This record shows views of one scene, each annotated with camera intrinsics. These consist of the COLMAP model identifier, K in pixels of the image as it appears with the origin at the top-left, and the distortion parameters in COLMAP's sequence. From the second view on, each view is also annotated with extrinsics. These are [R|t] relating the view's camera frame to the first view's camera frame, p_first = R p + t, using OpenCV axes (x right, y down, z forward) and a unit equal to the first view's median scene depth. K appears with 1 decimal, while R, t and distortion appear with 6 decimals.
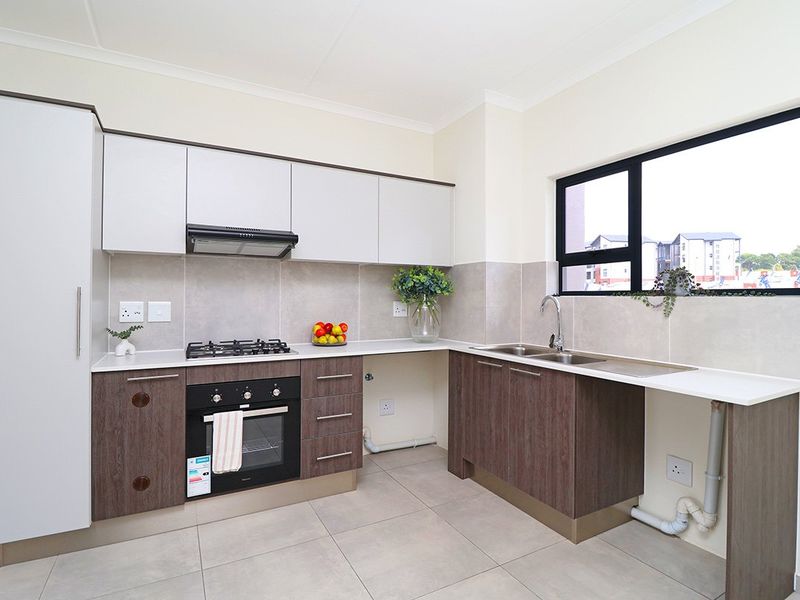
lens RADIAL K [[418.2, 0, 398.9], [0, 418.2, 298.2], [0, 0, 1]] dist [0.000769, -0.006192]
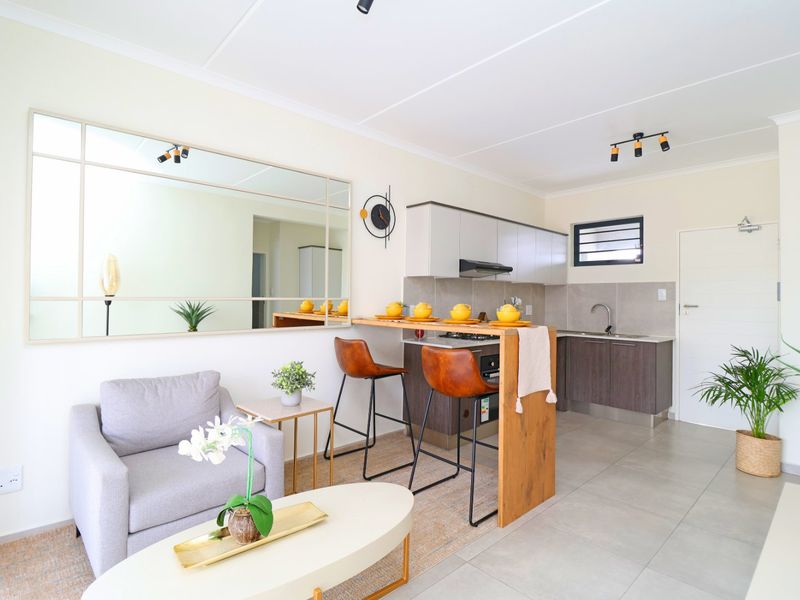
lens RADIAL K [[418.2, 0, 397.3], [0, 418.2, 294.5], [0, 0, 1]] dist [0.000769, -0.006192]
pose [[0.969647, 0.012139, 0.244207, -1.088381], [-0.009487, 0.999883, -0.012036, -0.016998], [-0.244325, 0.009354, 0.969648, -0.494132]]
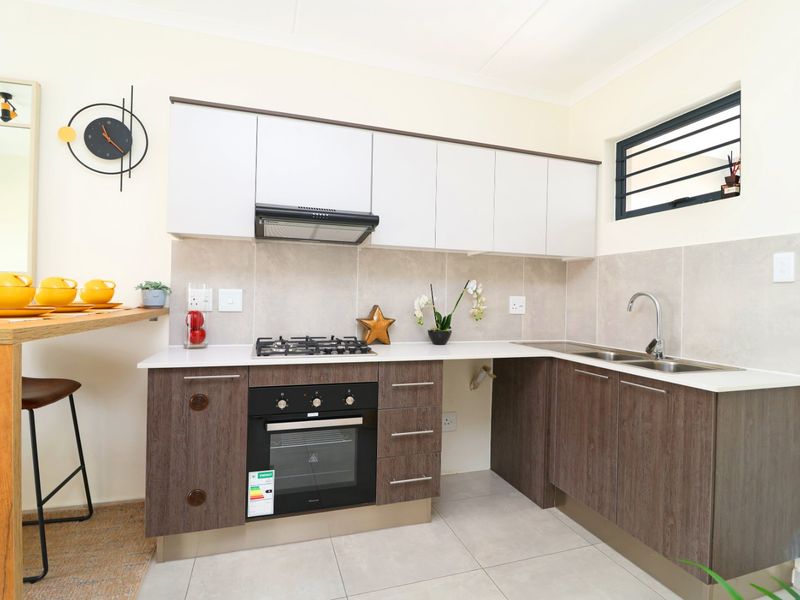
lens RADIAL K [[418.2, 0, 405.4], [0, 418.2, 296.1], [0, 0, 1]] dist [0.000769, -0.006192]
pose [[0.984272, 0.018082, -0.175734, -0.035507], [-0.018210, 0.999834, 0.000883, 0.010689], [0.175720, 0.002332, 0.984437, 0.176562]]
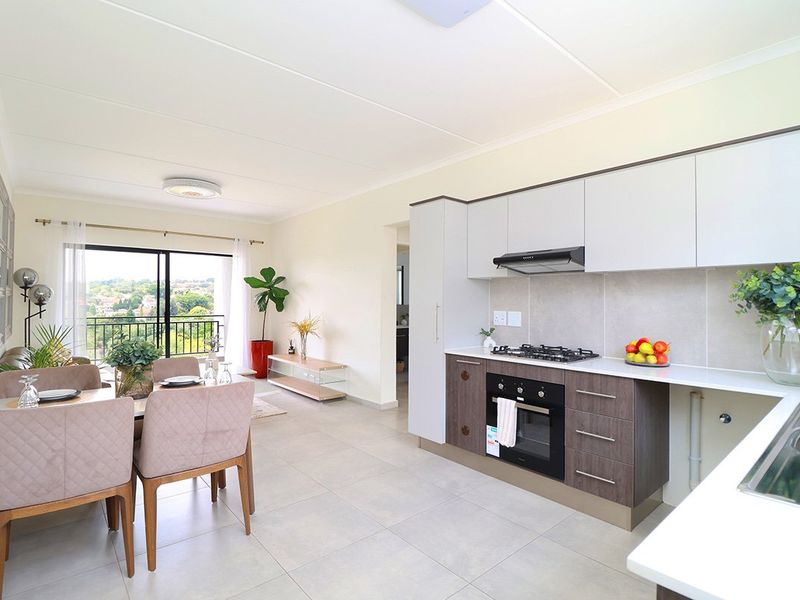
lens RADIAL K [[418.2, 0, 400.6], [0, 418.2, 302.3], [0, 0, 1]] dist [0.000769, -0.006192]
pose [[0.218337, 0.000391, -0.975873, 0.682834], [-0.004653, 0.999989, -0.000641, -0.019475], [0.975862, 0.004681, 0.218337, 0.358401]]
